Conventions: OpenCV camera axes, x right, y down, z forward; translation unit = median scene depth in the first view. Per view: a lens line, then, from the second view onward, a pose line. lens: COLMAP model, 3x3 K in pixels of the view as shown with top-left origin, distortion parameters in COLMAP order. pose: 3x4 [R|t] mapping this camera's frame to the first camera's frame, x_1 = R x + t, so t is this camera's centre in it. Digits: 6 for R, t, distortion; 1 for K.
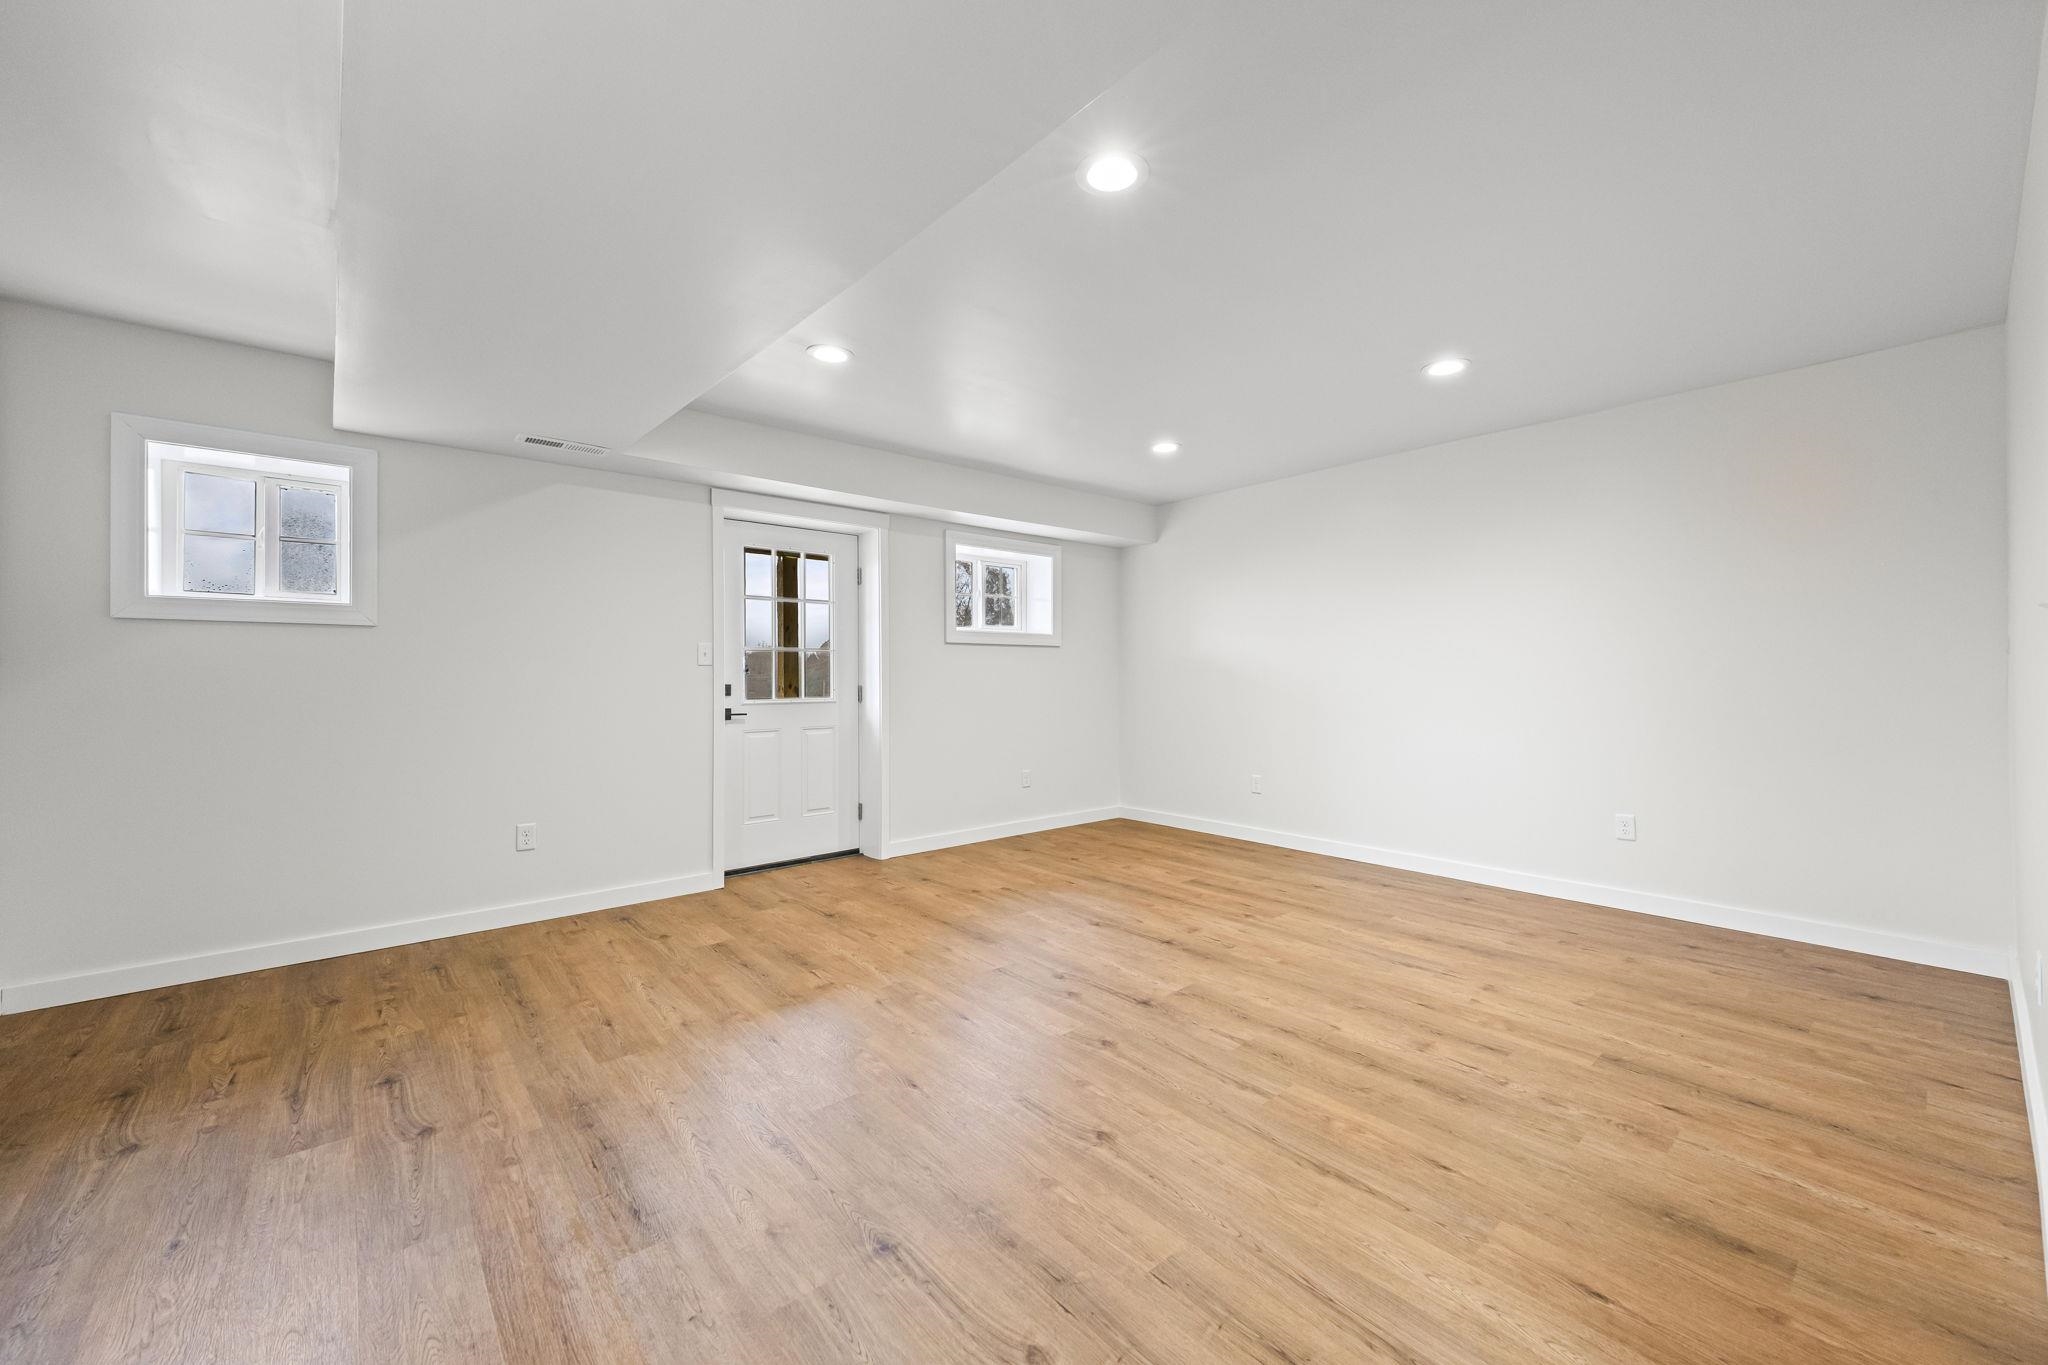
lens RADIAL K [[803.5, 0, 1041.4], [0, 803.5, 668.4], [0, 0, 1]] dist [0.007936, 0.000132]
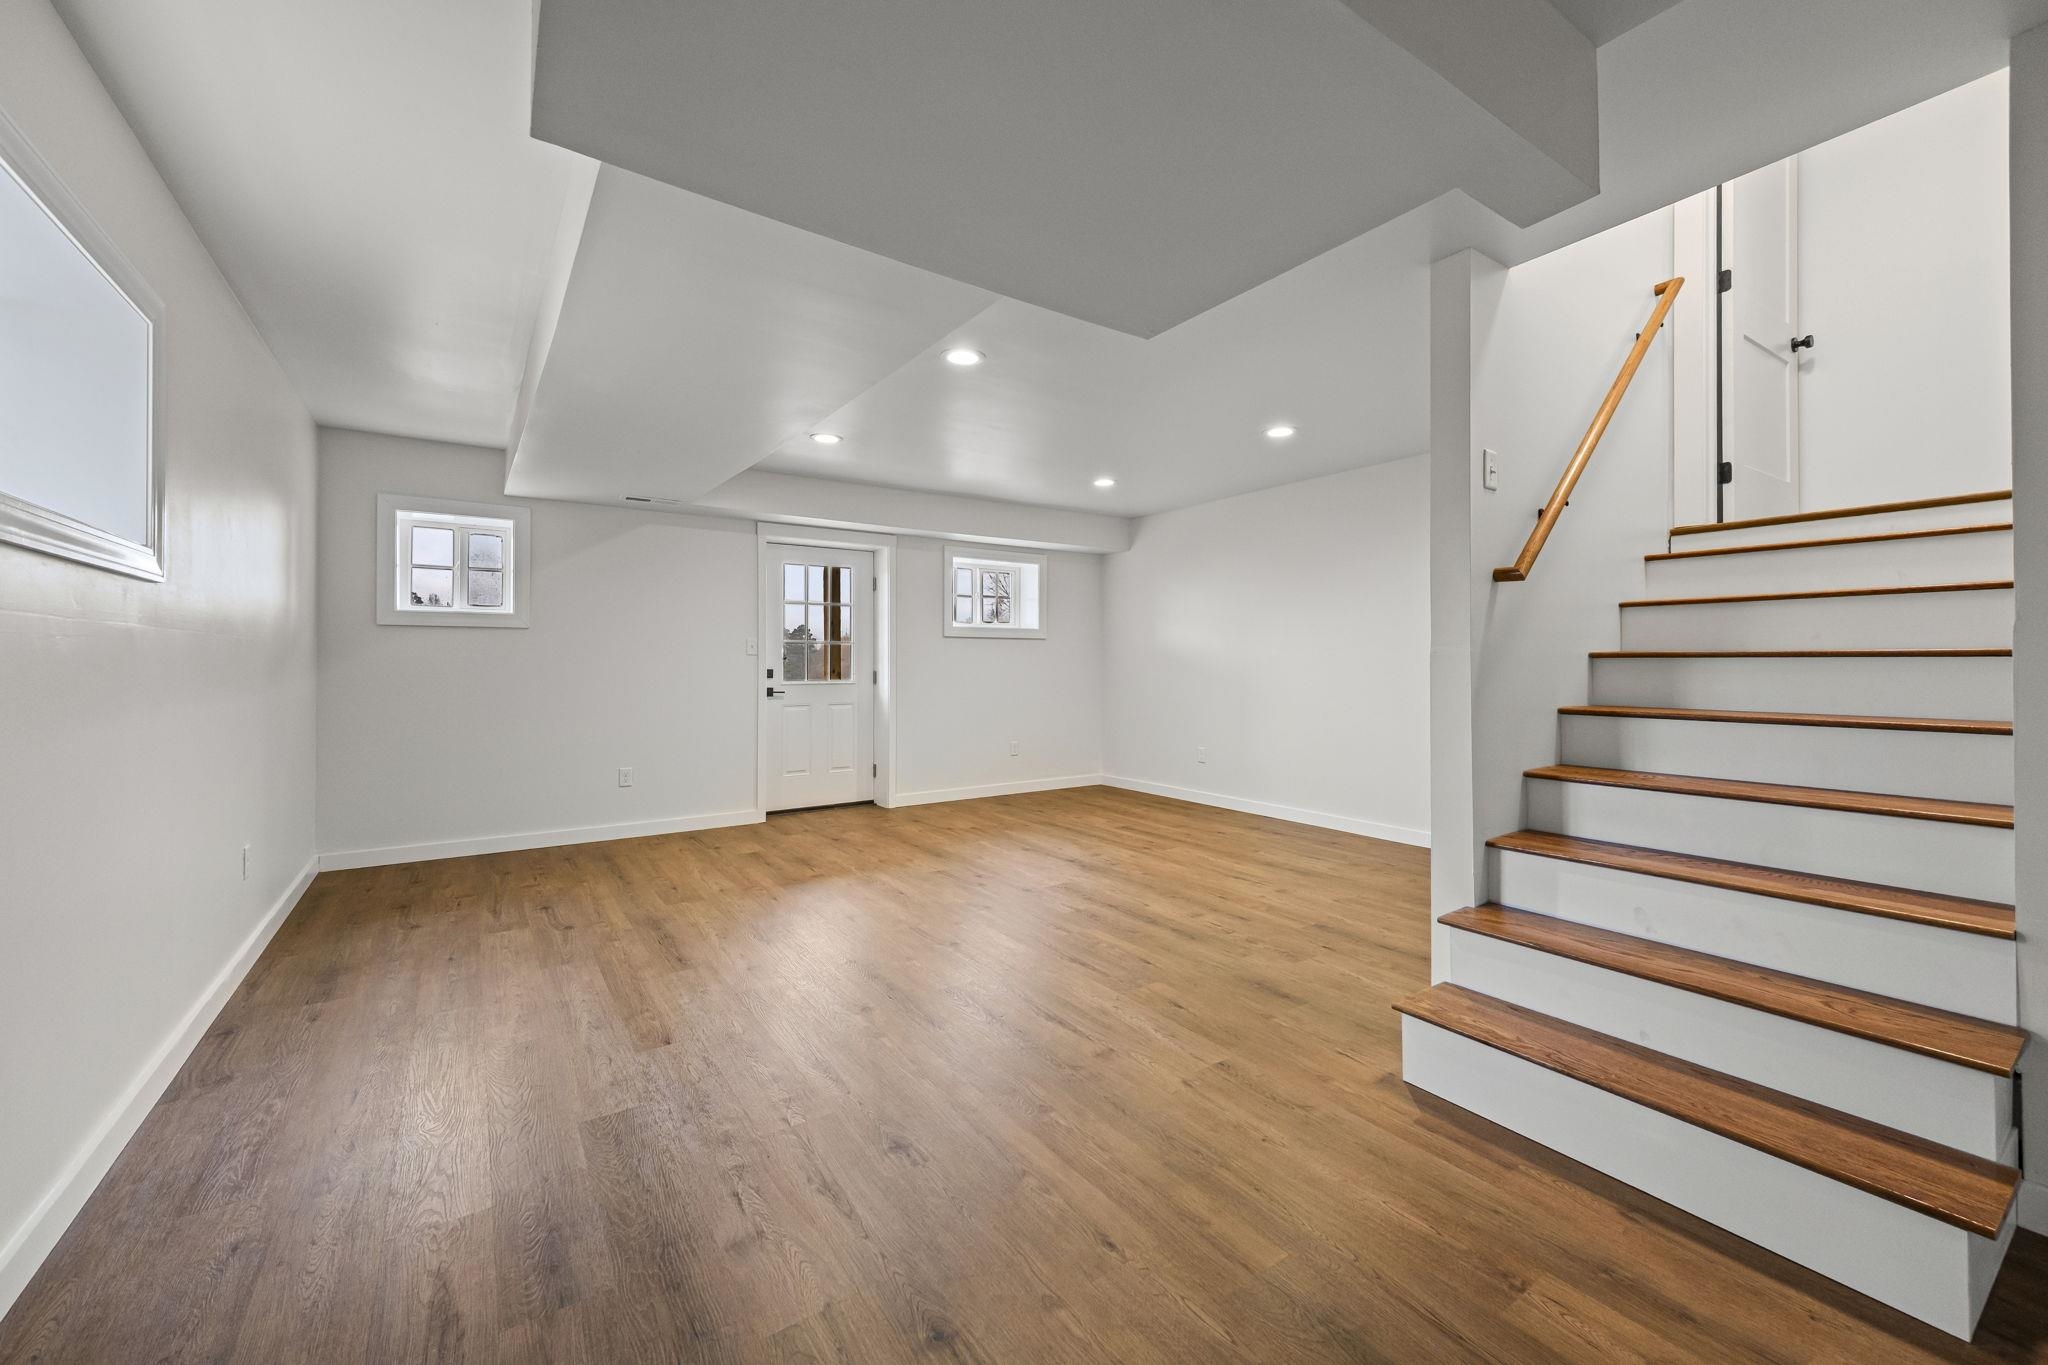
lens RADIAL K [[818.7, 0, 1028.4], [0, 818.7, 653.4], [0, 0, 1]] dist [0.025054, -0.007023]
pose [[0.993168, 0.001113, -0.116686, 0.245298], [-0.001568, 0.999992, -0.003807, -0.002095], [0.116681, 0.003964, 0.993162, -0.374511]]
